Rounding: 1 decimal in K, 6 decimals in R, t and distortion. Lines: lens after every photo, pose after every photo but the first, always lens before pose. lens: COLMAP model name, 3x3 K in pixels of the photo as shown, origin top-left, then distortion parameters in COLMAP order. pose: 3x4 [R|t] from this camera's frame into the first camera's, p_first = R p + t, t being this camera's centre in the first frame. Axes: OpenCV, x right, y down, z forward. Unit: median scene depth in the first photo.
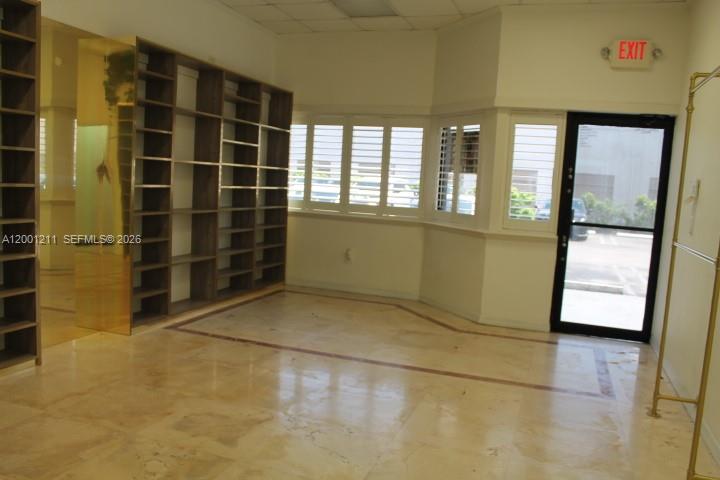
lens RADIAL K [[609.3, 0, 361.6], [0, 609.3, 244.5], [0, 0, 1]] dist [-0.165290, 0.136301]
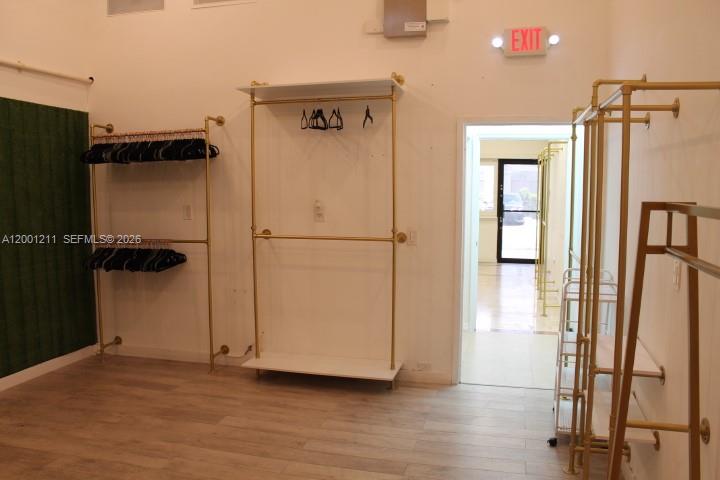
lens RADIAL K [[609.3, 0, 359.9], [0, 609.3, 243.3], [0, 0, 1]] dist [-0.165290, 0.136301]
pose [[0.994852, -0.064395, 0.078244, -0.340221], [0.064780, 0.997897, -0.002395, 0.052459], [-0.077925, 0.007451, 0.996931, -1.124991]]
